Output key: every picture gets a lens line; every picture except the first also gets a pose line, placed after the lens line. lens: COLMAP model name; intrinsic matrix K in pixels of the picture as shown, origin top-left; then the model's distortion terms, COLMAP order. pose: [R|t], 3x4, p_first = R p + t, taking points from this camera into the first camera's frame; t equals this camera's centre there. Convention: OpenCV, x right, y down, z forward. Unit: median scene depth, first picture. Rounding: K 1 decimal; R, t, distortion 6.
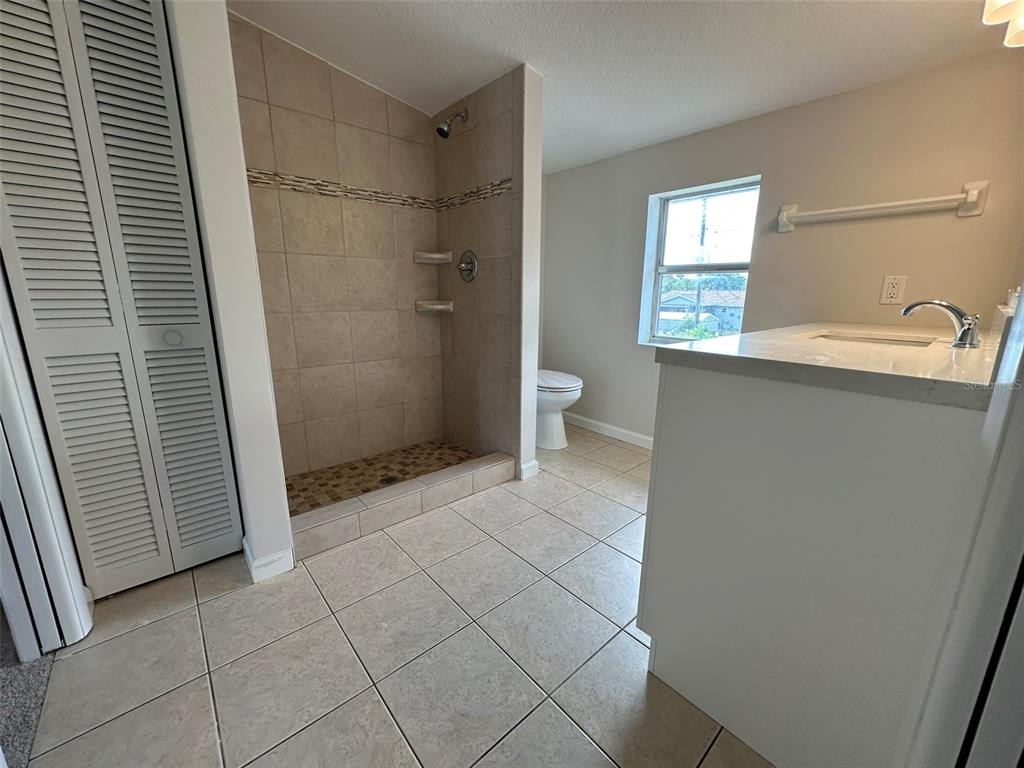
lens RADIAL K [[411.9, 0, 512.0], [0, 411.9, 384.0], [0, 0, 1]] dist [-0.000143, -0.000091]
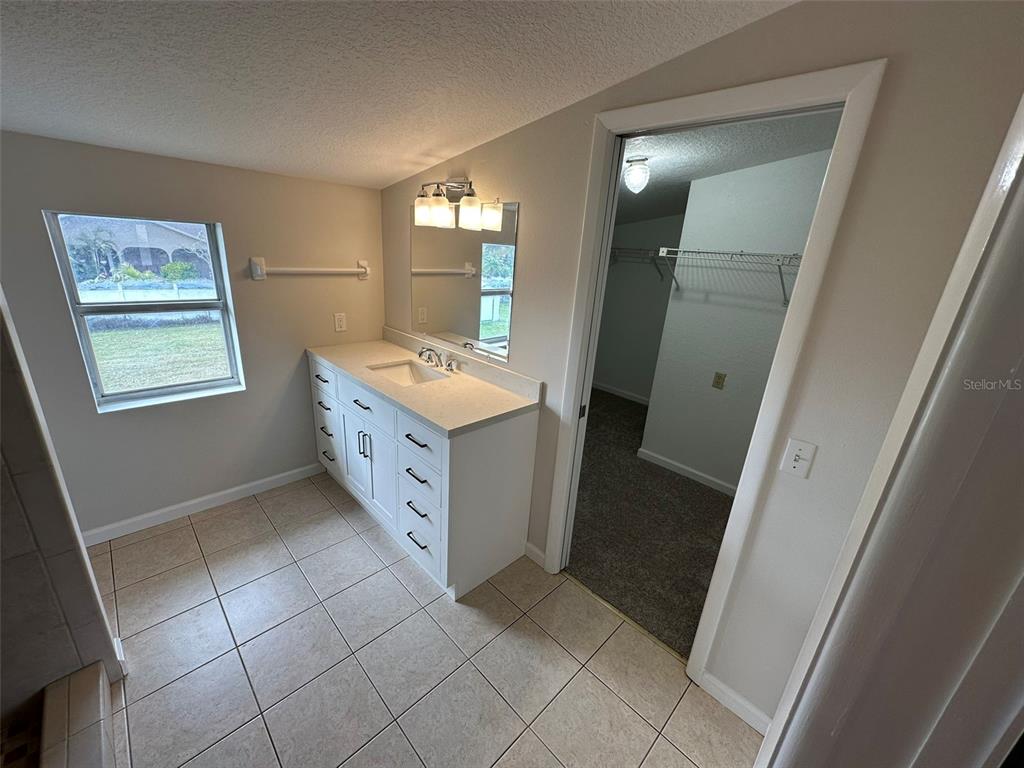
lens RADIAL K [[407.6, 0, 512.0], [0, 407.6, 384.0], [0, 0, 1]] dist [-0.000365, -0.000166]
pose [[-0.057974, -0.333249, 0.941055, -0.972891], [0.152881, 0.928558, 0.338242, -0.673523], [-0.986543, 0.163479, -0.002885, 0.637959]]
